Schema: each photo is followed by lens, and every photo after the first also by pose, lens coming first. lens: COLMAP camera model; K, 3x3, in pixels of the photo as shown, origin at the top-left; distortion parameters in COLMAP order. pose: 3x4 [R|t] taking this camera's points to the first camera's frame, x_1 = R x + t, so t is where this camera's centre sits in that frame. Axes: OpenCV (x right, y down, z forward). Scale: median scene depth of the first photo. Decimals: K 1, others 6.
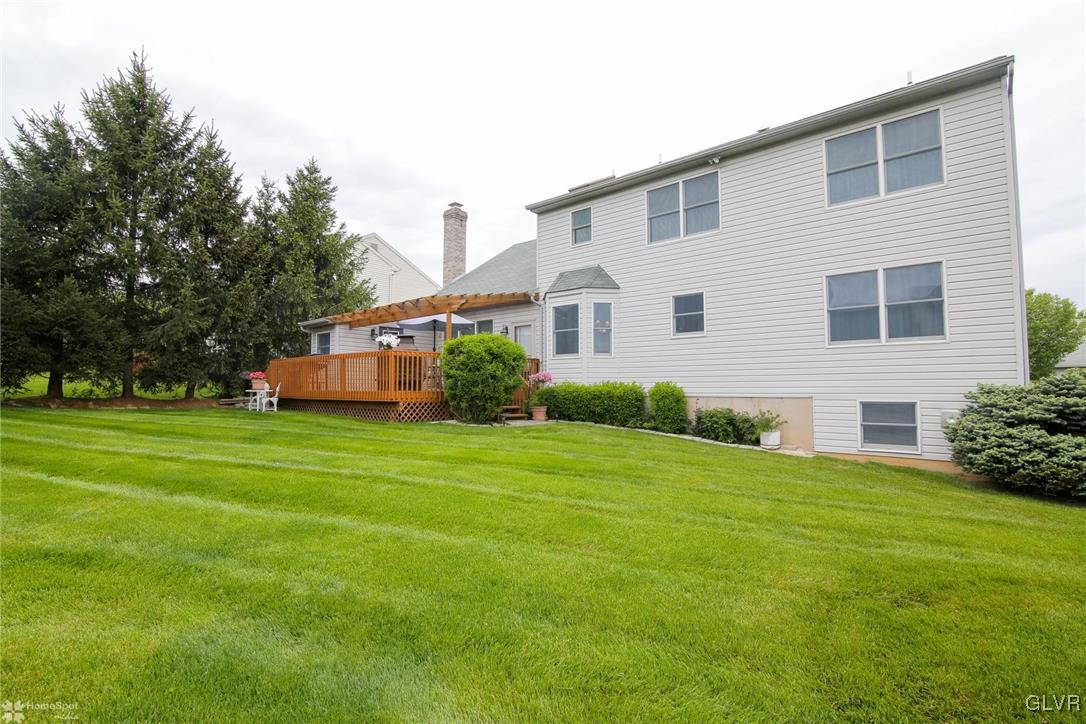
lens RADIAL K [[510.3, 0, 546.0], [0, 510.3, 361.4], [0, 0, 1]] dist [-0.016842, -0.001007]
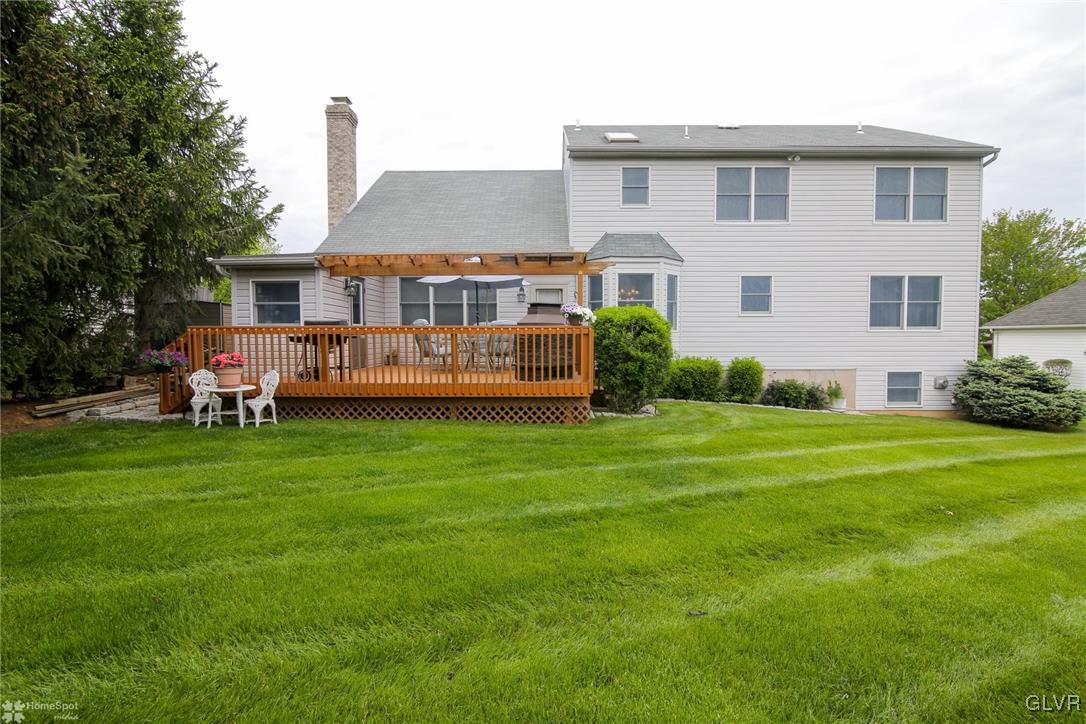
lens RADIAL K [[510.3, 0, 549.8], [0, 510.3, 357.1], [0, 0, 1]] dist [-0.016842, -0.001007]
pose [[0.760365, -0.029004, 0.648848, -0.769712], [-0.032321, 0.996075, 0.082401, -0.034769], [-0.648691, -0.083627, 0.756443, 0.451357]]
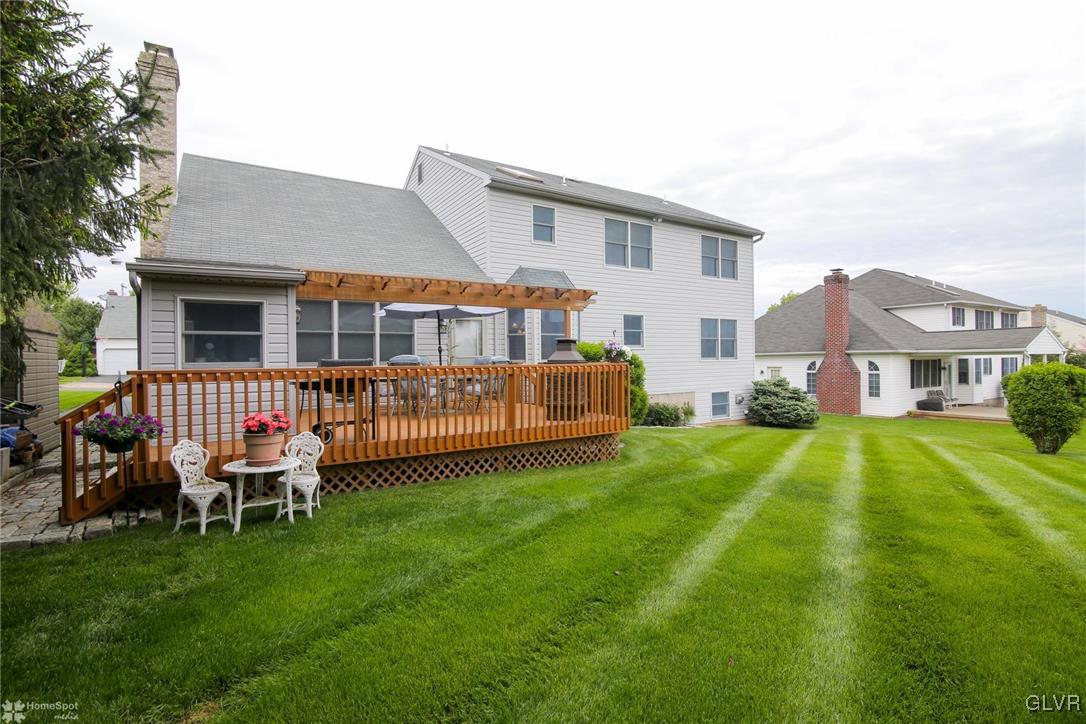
lens RADIAL K [[510.3, 0, 543.0], [0, 510.3, 360.4], [0, 0, 1]] dist [-0.016842, -0.001007]
pose [[0.285834, -0.005572, 0.958263, -0.999498], [-0.037577, 0.999149, 0.017018, -0.032862], [-0.957542, -0.040873, 0.285382, 0.851244]]
